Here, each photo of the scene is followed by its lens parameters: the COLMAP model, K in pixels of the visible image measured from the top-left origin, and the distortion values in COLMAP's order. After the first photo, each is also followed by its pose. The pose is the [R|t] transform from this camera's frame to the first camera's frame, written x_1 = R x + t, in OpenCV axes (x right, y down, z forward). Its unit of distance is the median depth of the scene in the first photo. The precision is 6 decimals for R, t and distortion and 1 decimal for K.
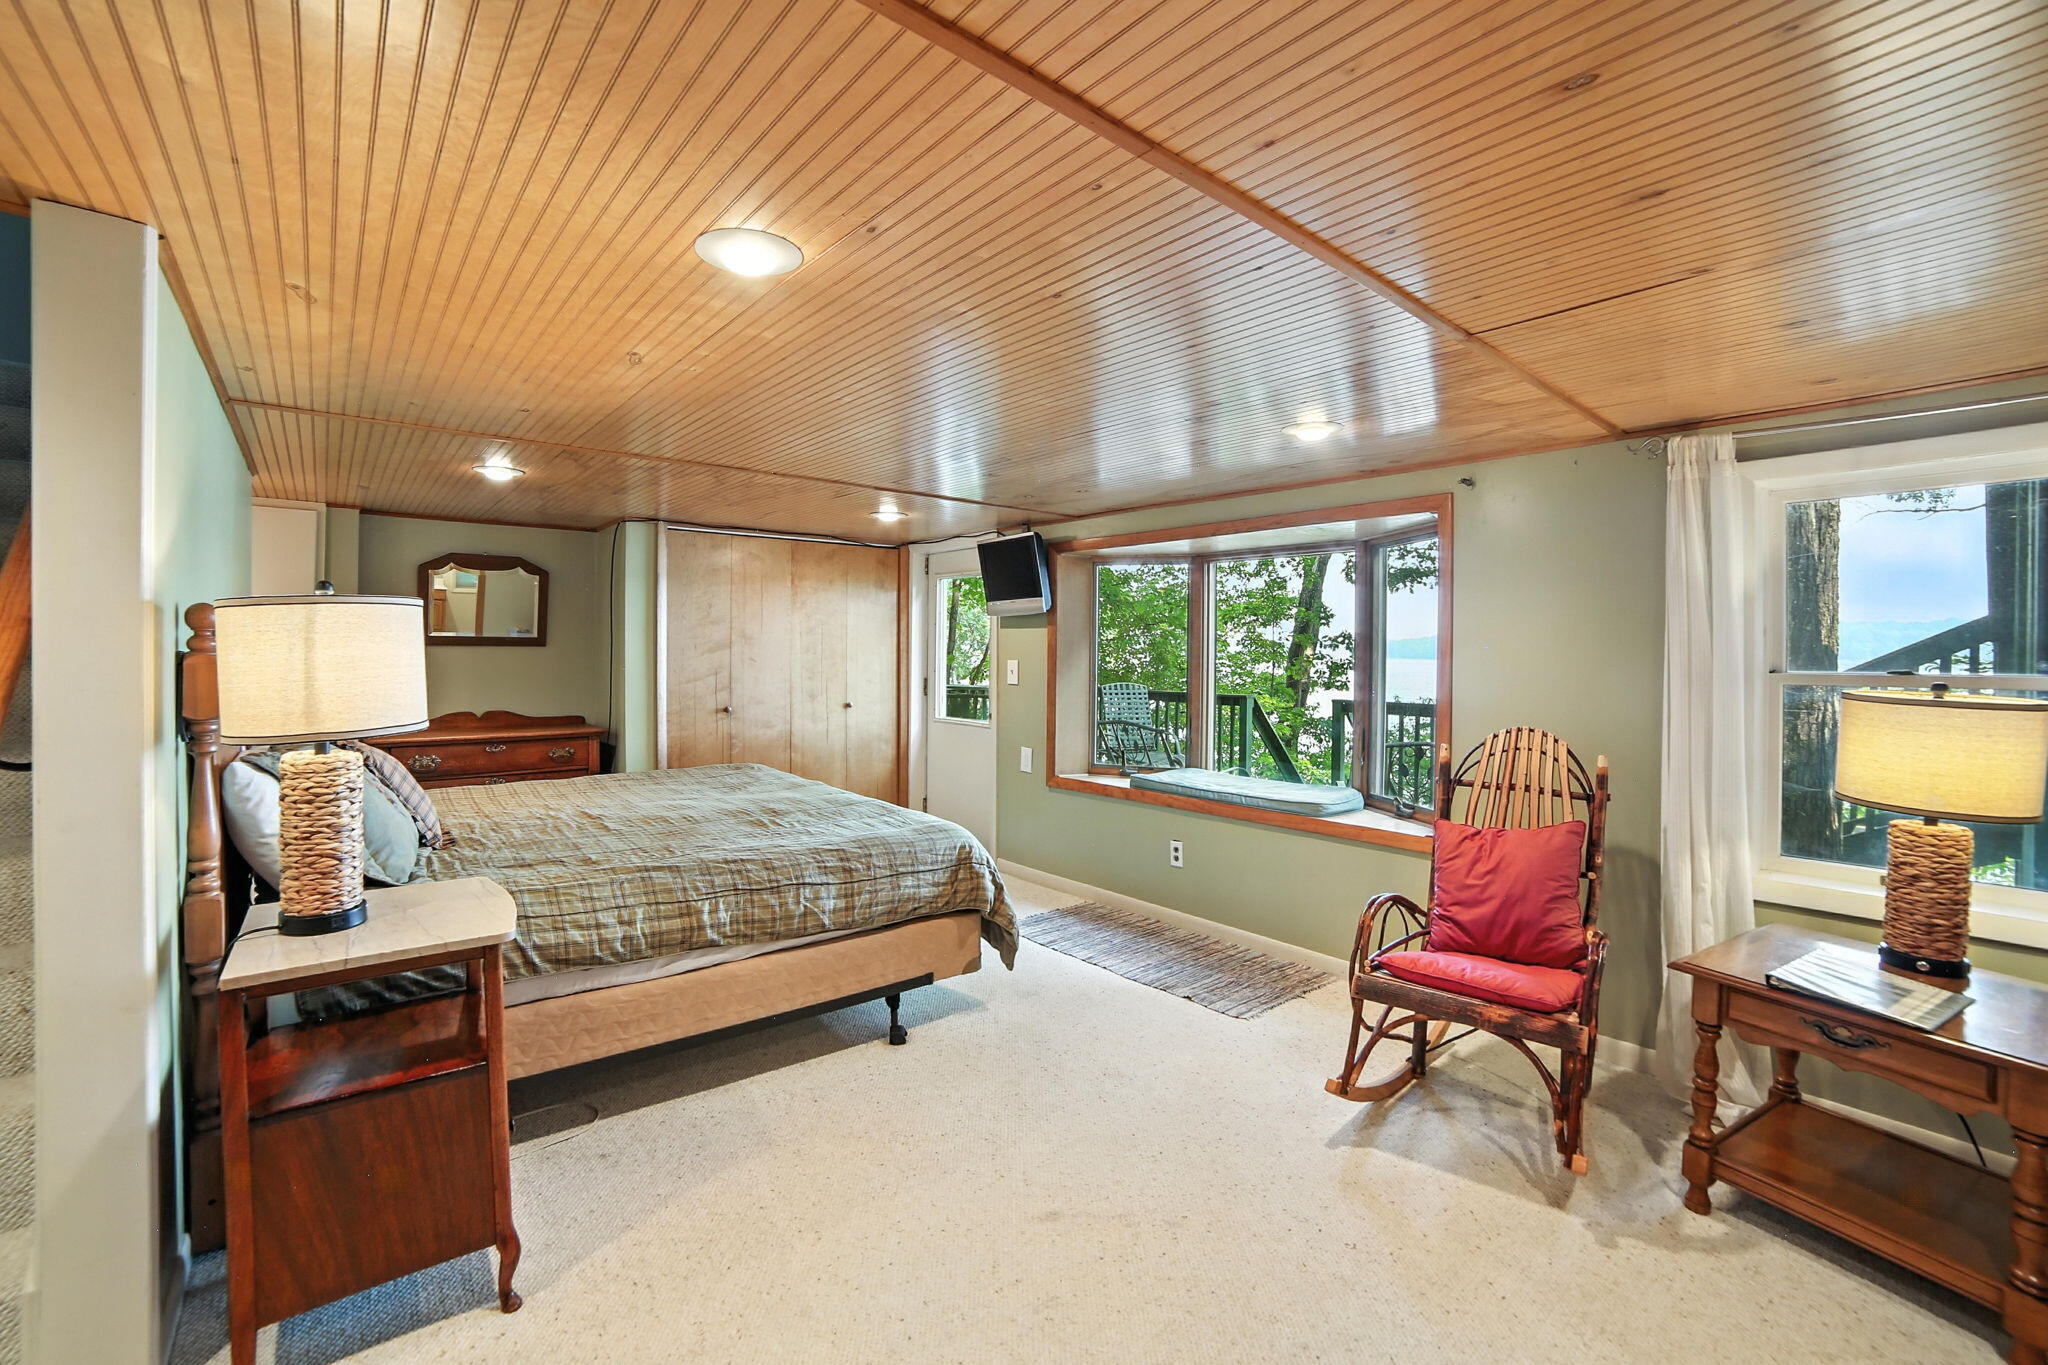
lens RADIAL K [[861.6, 0, 1032.9], [0, 861.6, 669.0], [0, 0, 1]] dist [-0.051652, 0.004336]
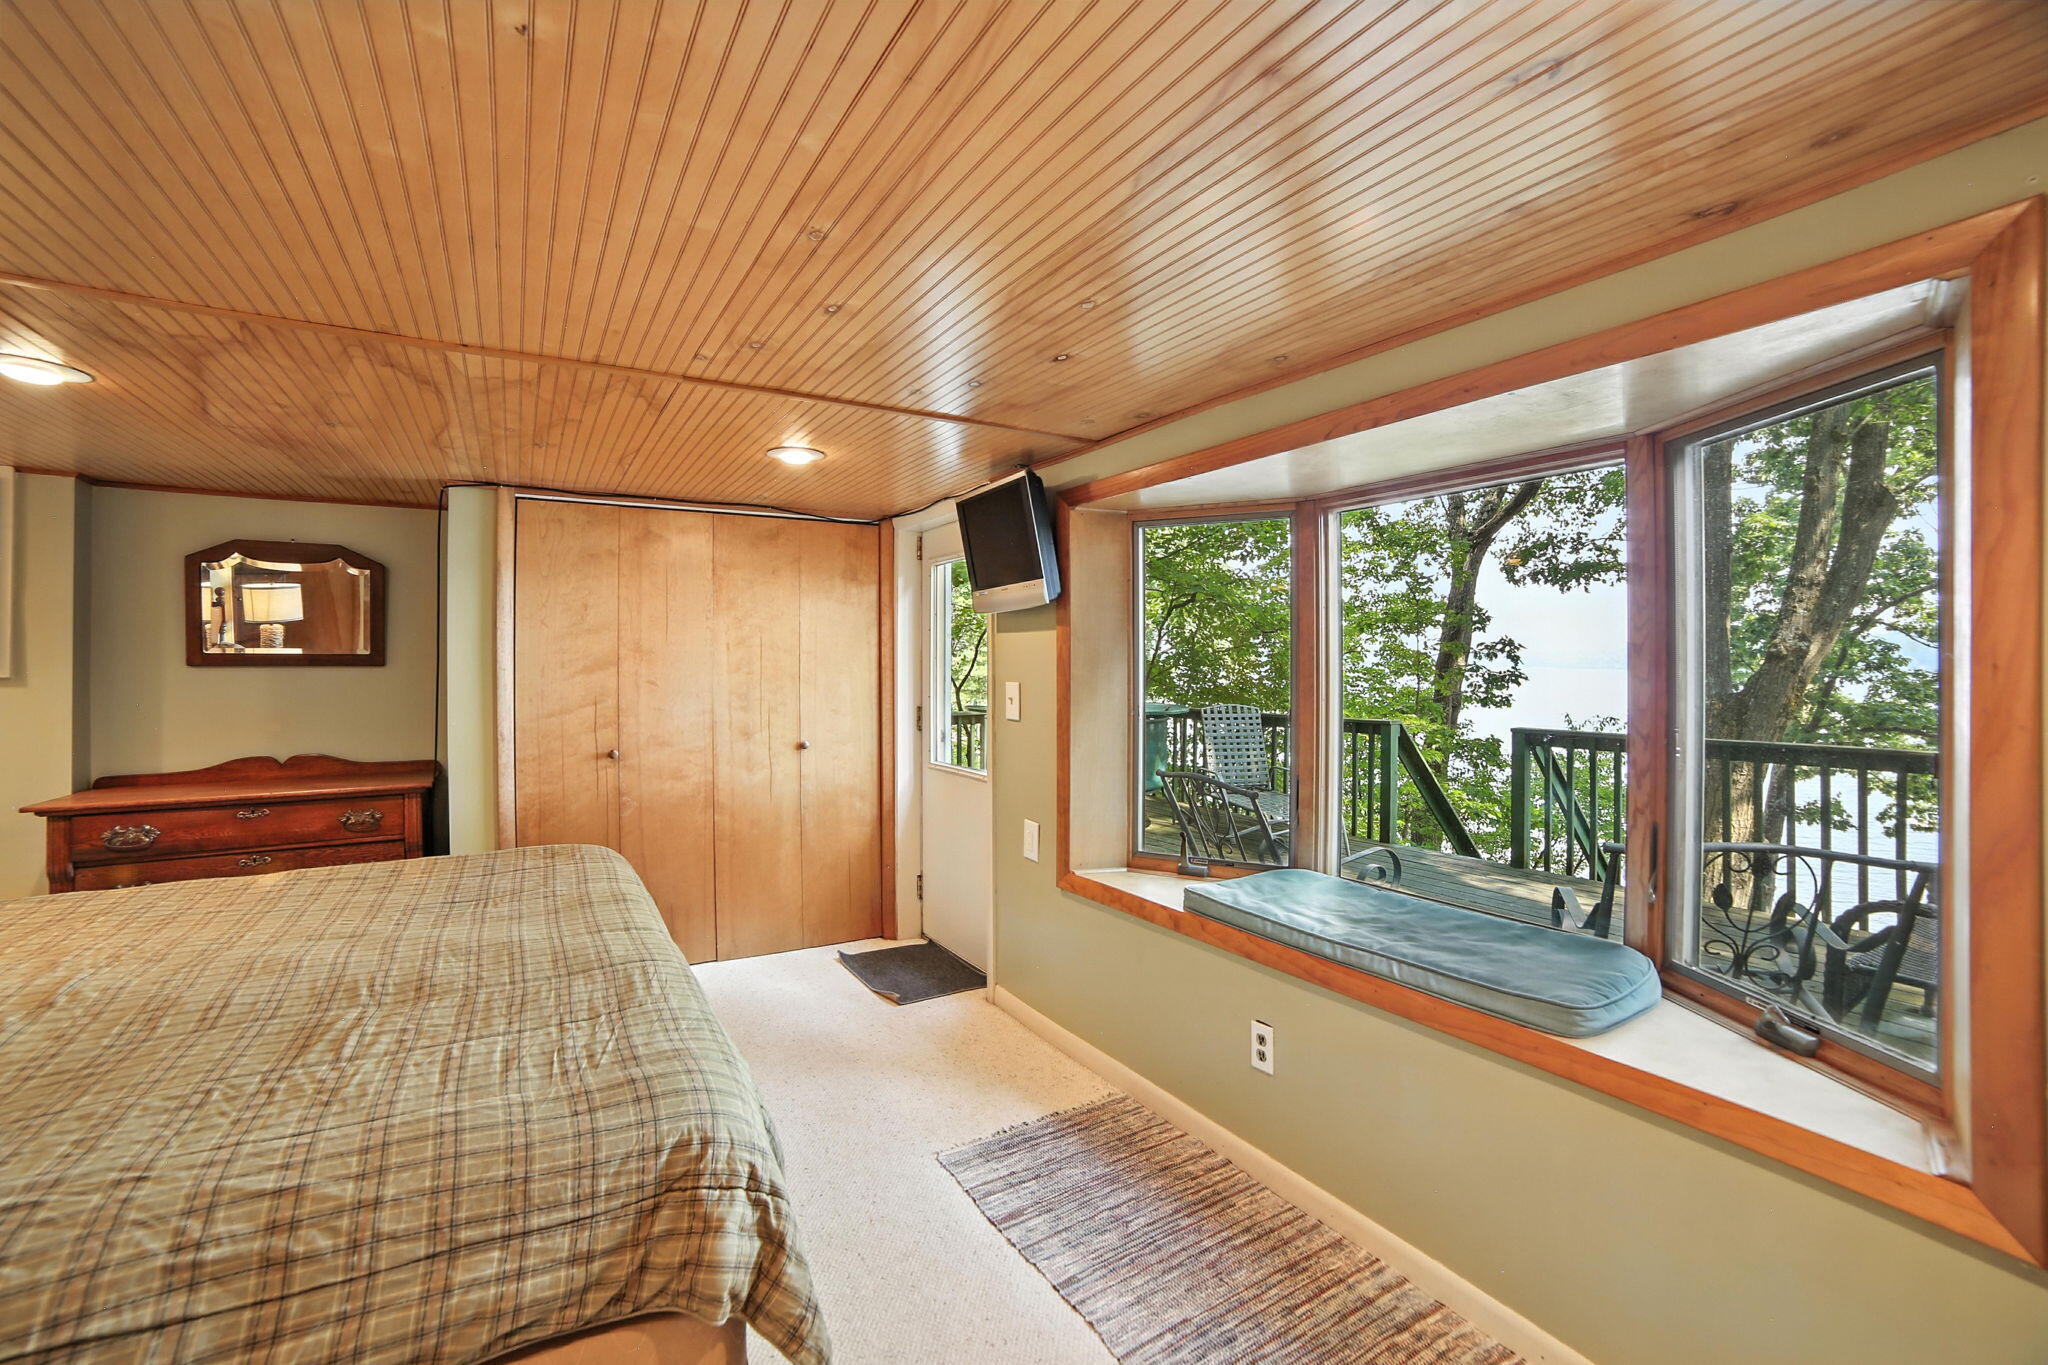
lens RADIAL K [[861.6, 0, 1025.9], [0, 861.6, 665.9], [0, 0, 1]] dist [-0.051652, 0.004336]
pose [[0.988108, -0.008980, -0.153496, 0.079492], [0.005961, 0.999780, -0.020114, -0.008275], [0.153643, 0.018960, 0.987944, 0.339668]]
